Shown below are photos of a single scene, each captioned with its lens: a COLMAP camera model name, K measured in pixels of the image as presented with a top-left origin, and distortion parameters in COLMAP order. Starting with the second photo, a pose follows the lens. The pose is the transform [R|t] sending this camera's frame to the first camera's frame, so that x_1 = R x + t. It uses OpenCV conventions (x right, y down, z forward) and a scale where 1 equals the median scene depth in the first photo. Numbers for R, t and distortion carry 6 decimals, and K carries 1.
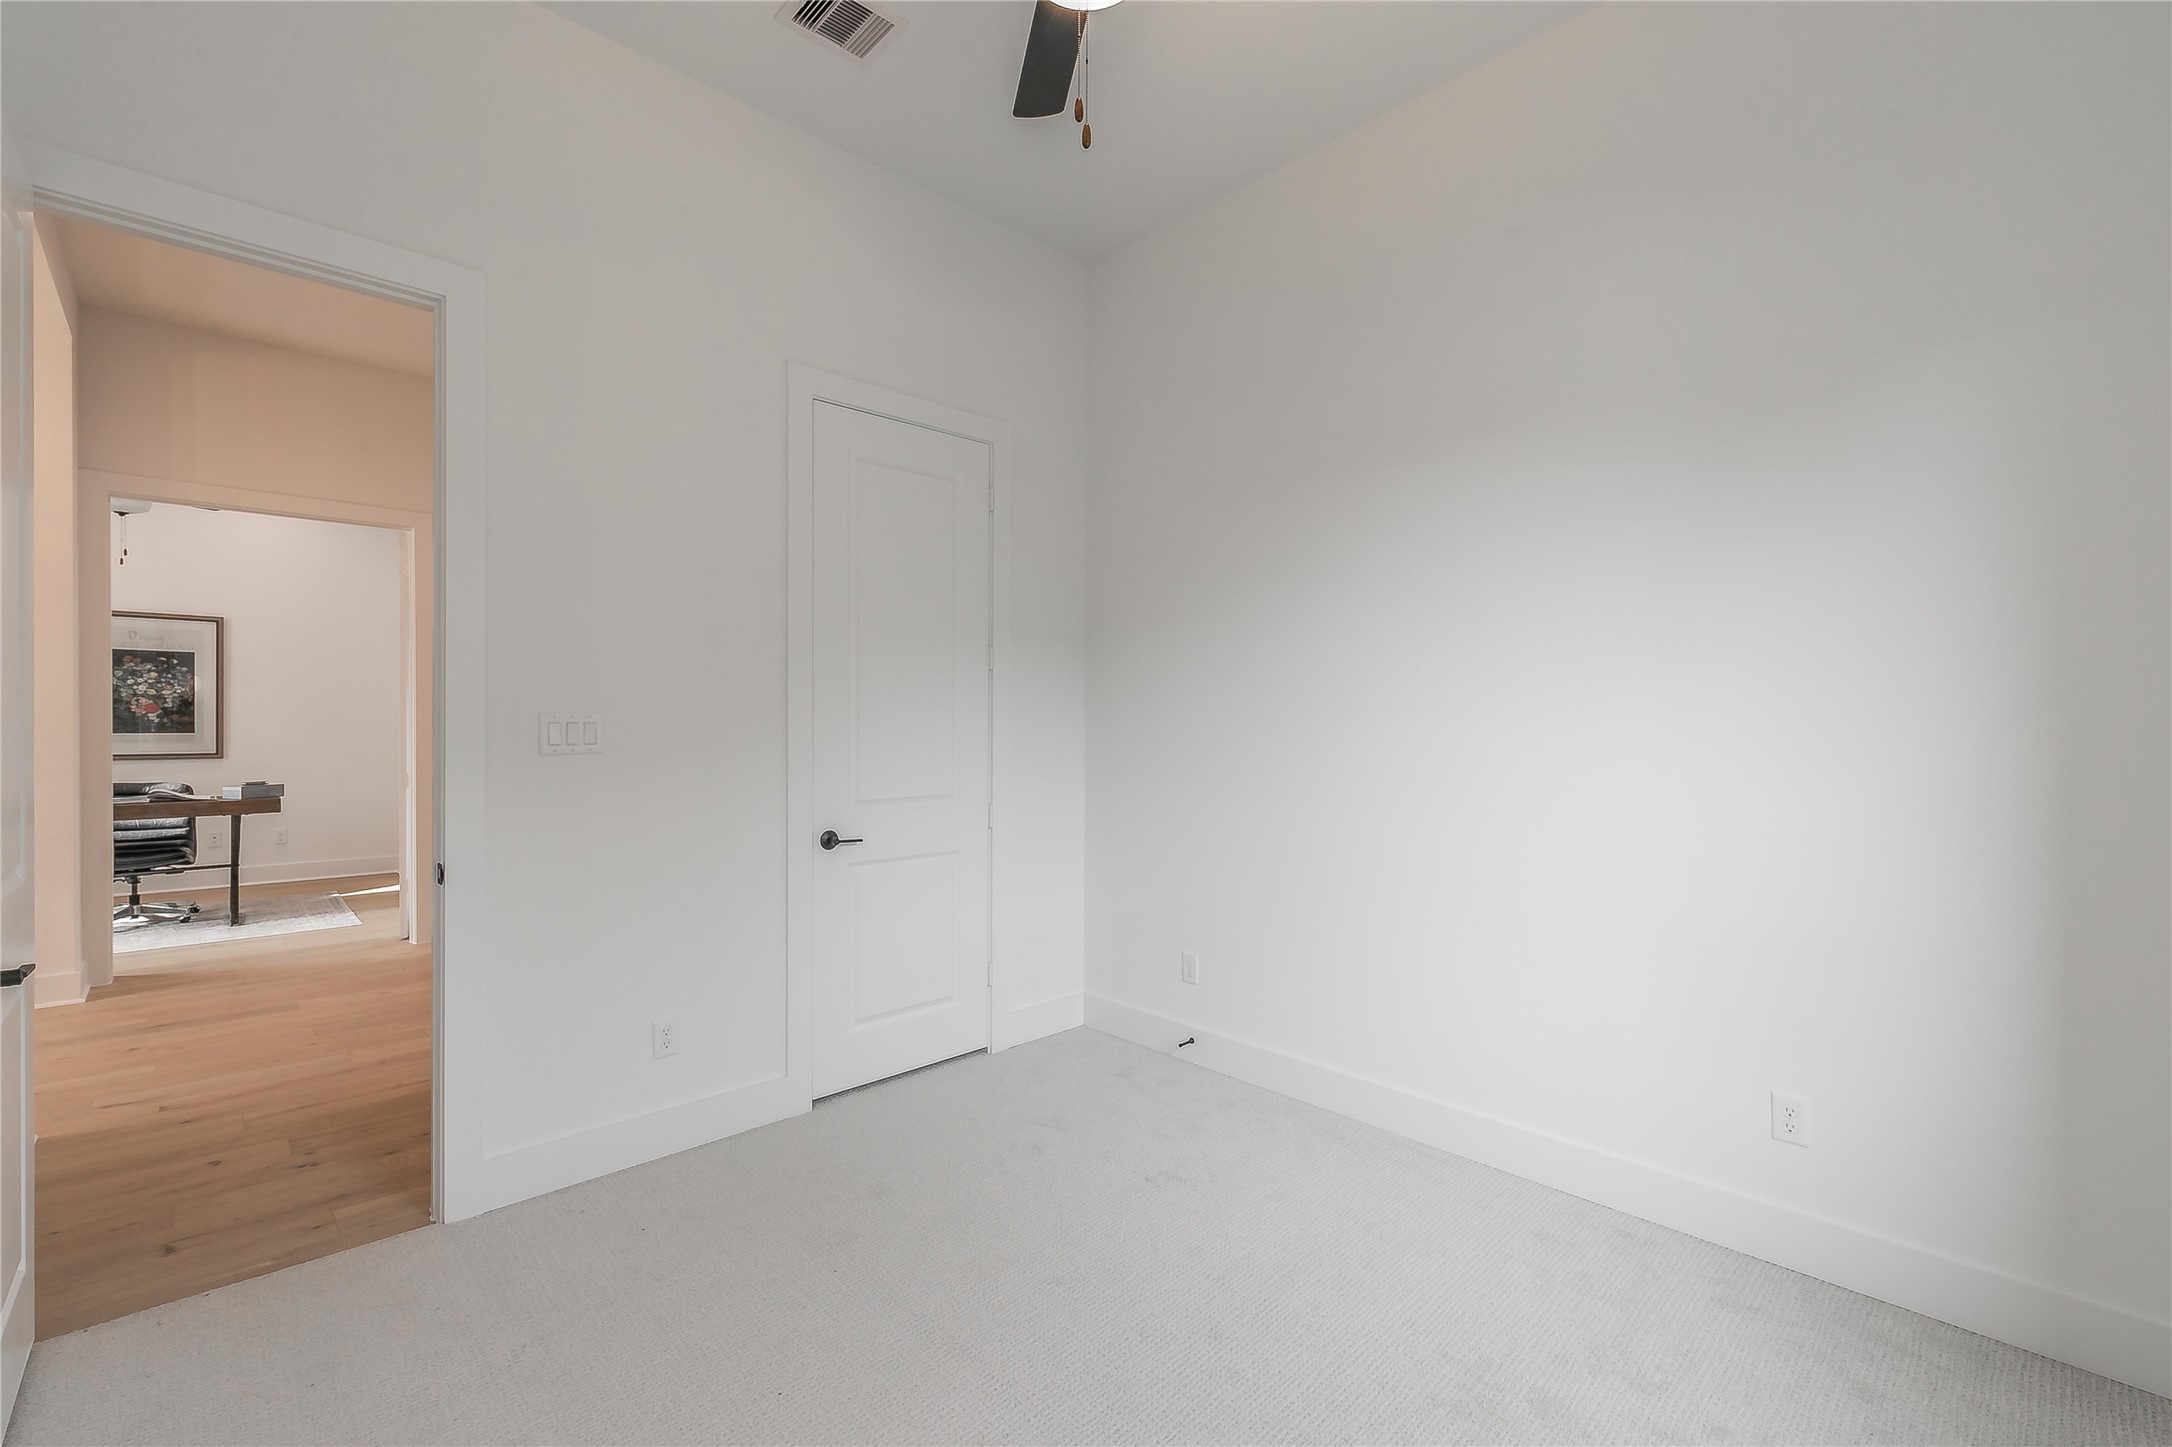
lens RADIAL K [[938.6, 0, 1100.7], [0, 938.6, 716.7], [0, 0, 1]] dist [-0.001804, -0.000235]
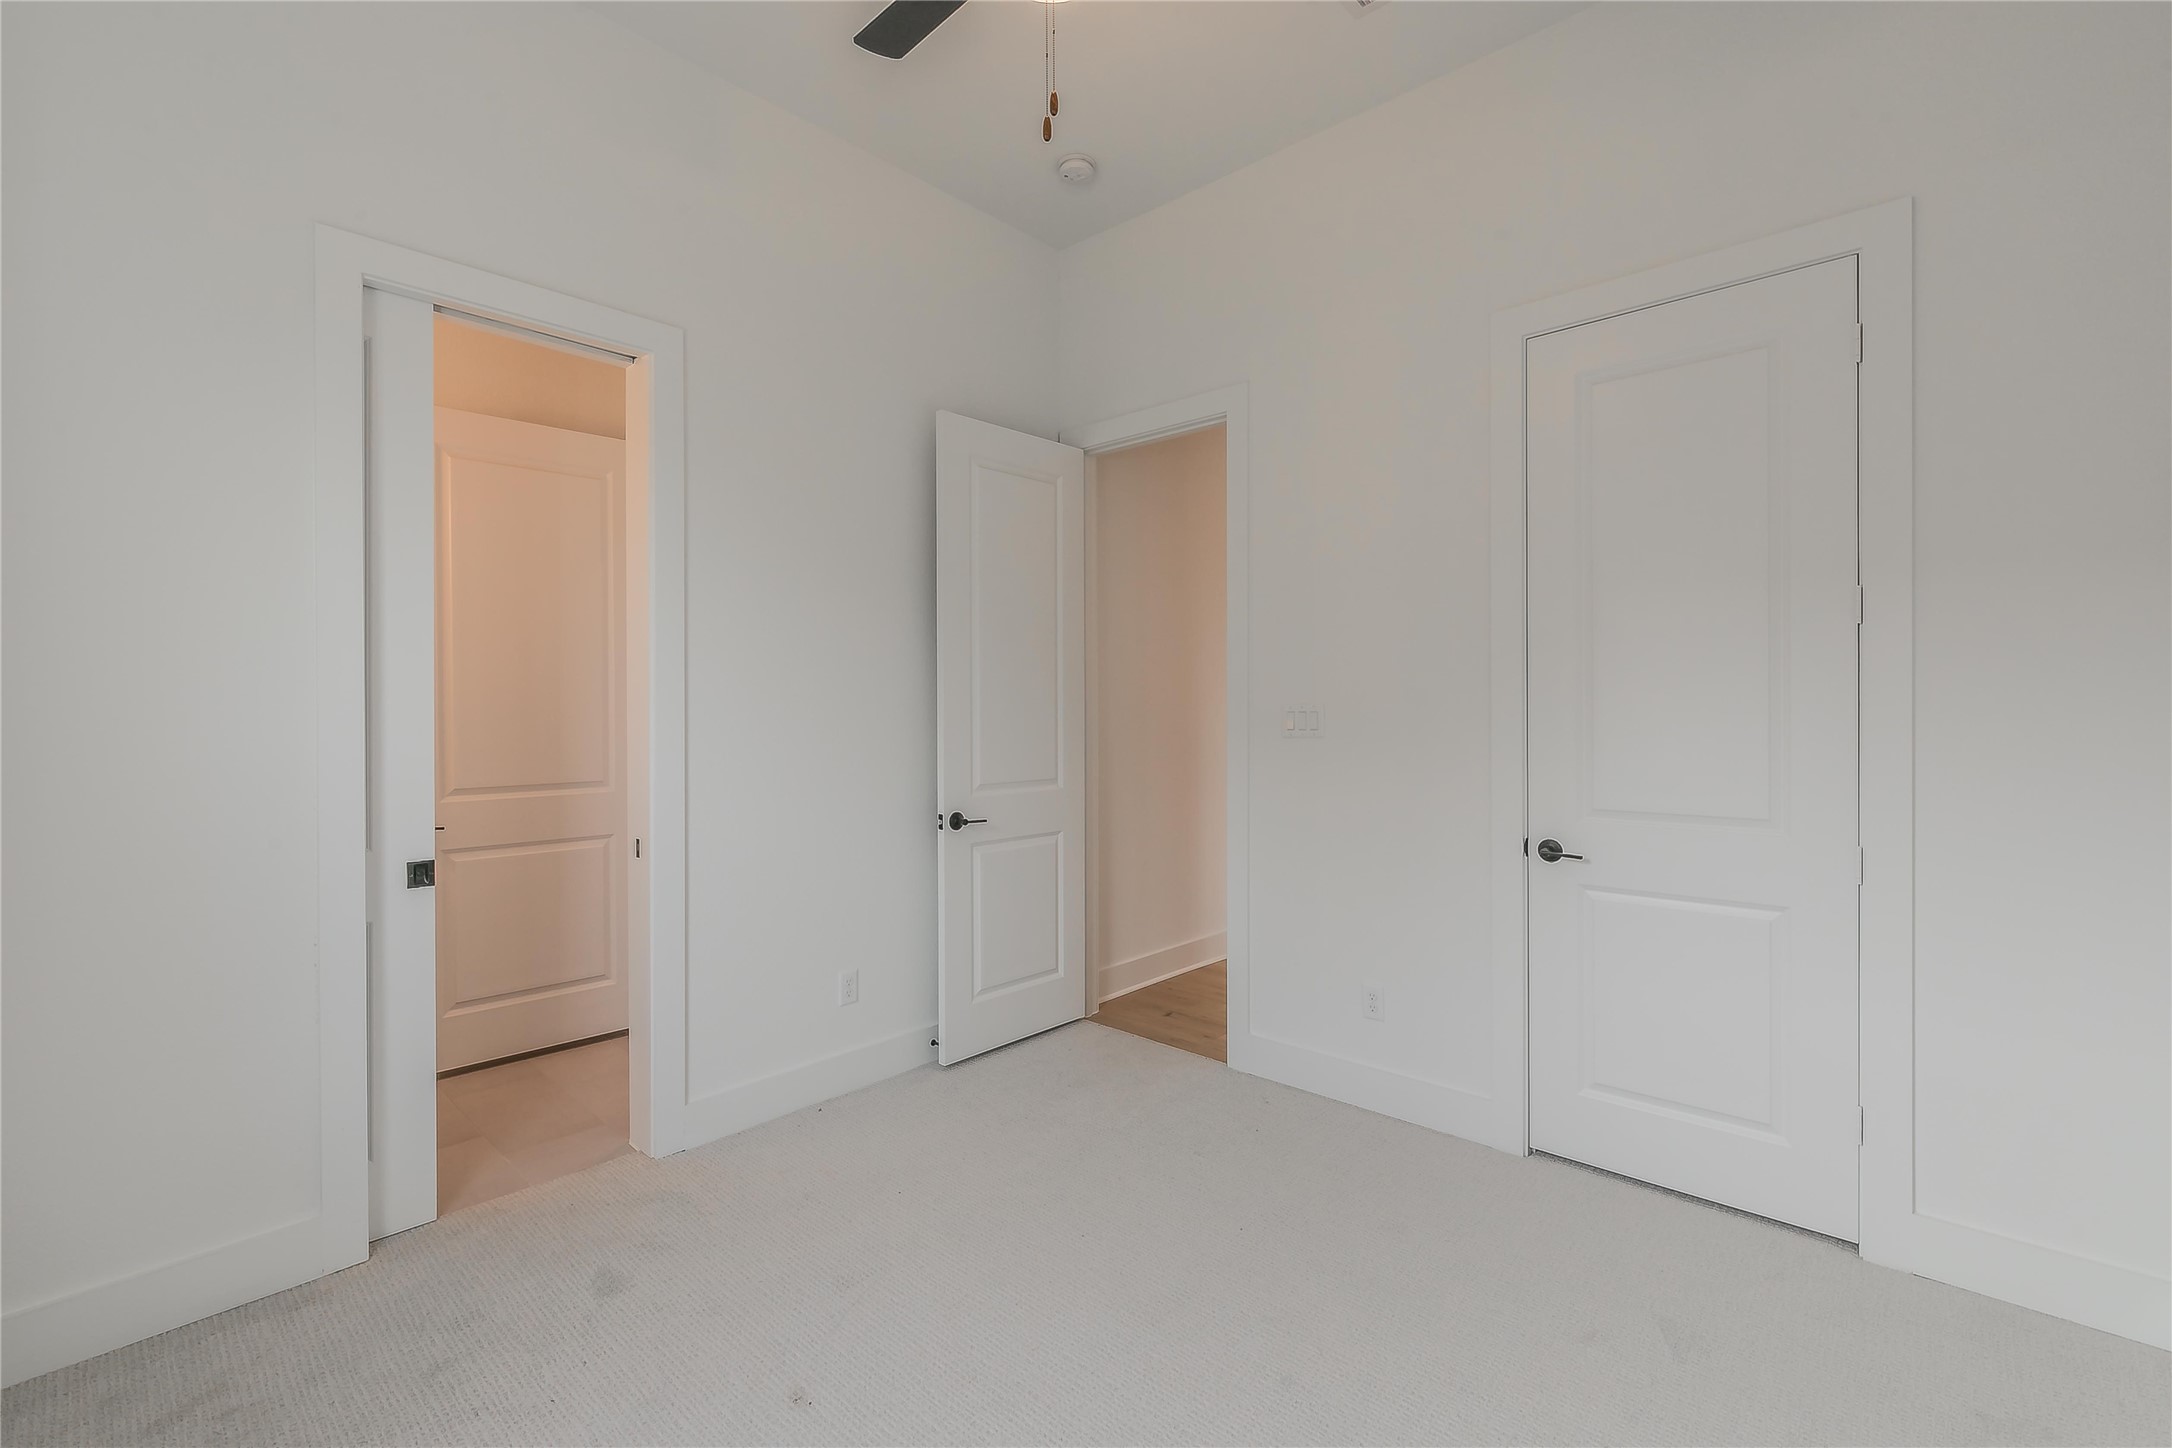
lens RADIAL K [[938.6, 0, 1100.7], [0, 938.6, 717.2], [0, 0, 1]] dist [-0.001804, -0.000235]
pose [[0.052814, -0.005032, -0.998592, 0.606810], [-0.002085, 0.999985, -0.005149, 0.018691], [0.998602, 0.002354, 0.052803, 0.626836]]
